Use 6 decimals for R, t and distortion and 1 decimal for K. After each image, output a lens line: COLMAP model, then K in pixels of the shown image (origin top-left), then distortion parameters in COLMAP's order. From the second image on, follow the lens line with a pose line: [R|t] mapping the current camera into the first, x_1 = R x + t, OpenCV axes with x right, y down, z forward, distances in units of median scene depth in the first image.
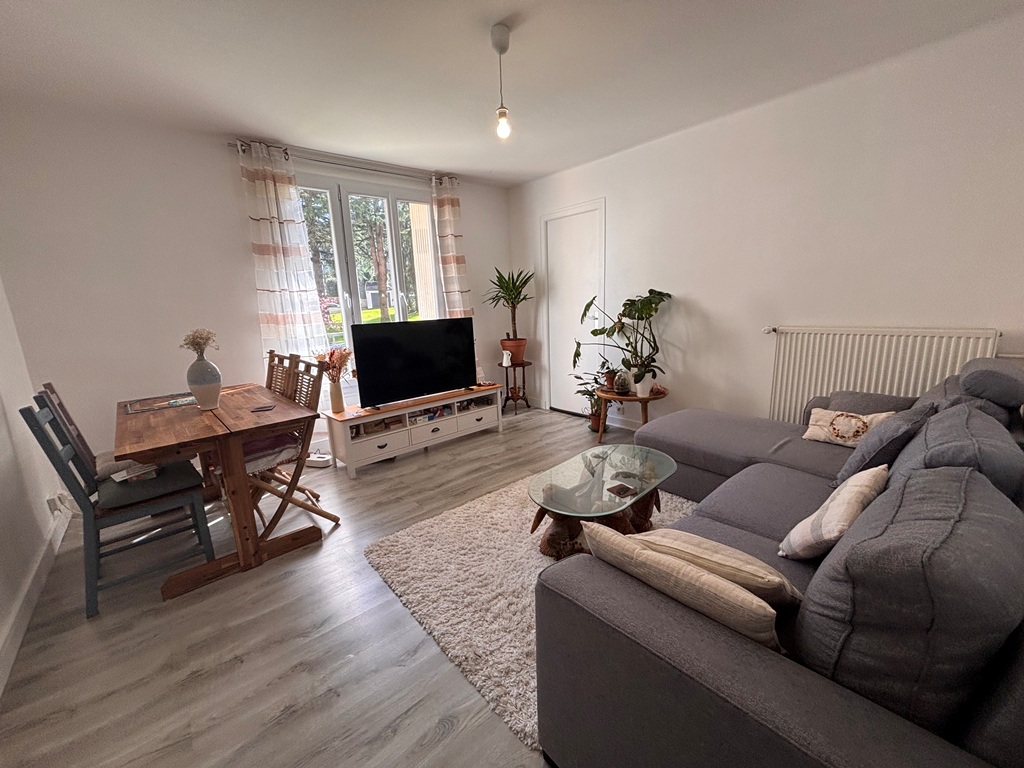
lens RADIAL K [[411.4, 0, 512.0], [0, 411.4, 384.0], [0, 0, 1]] dist [-0.002108, 0.003162]
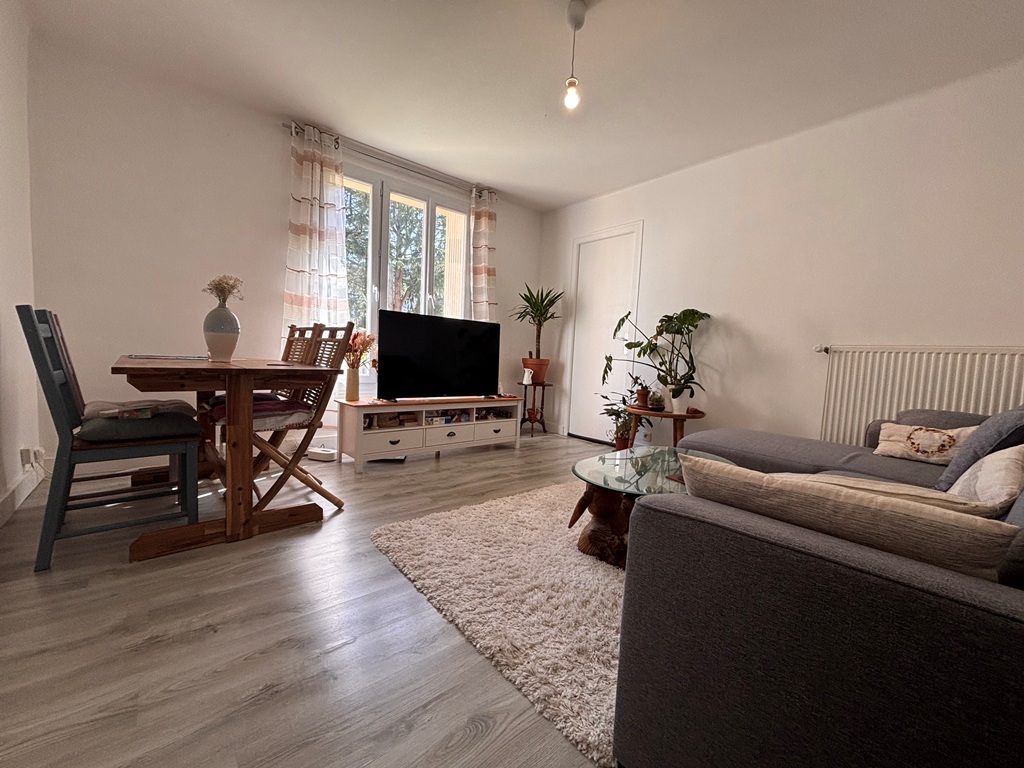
lens RADIAL K [[411.5, 0, 512.0], [0, 411.5, 384.0], [0, 0, 1]] dist [0.002984, -0.000016]
pose [[0.996001, 0.089013, -0.007616, -0.066927], [-0.089236, 0.987157, -0.132506, 0.139858], [-0.004277, 0.132656, 0.991153, 0.080110]]
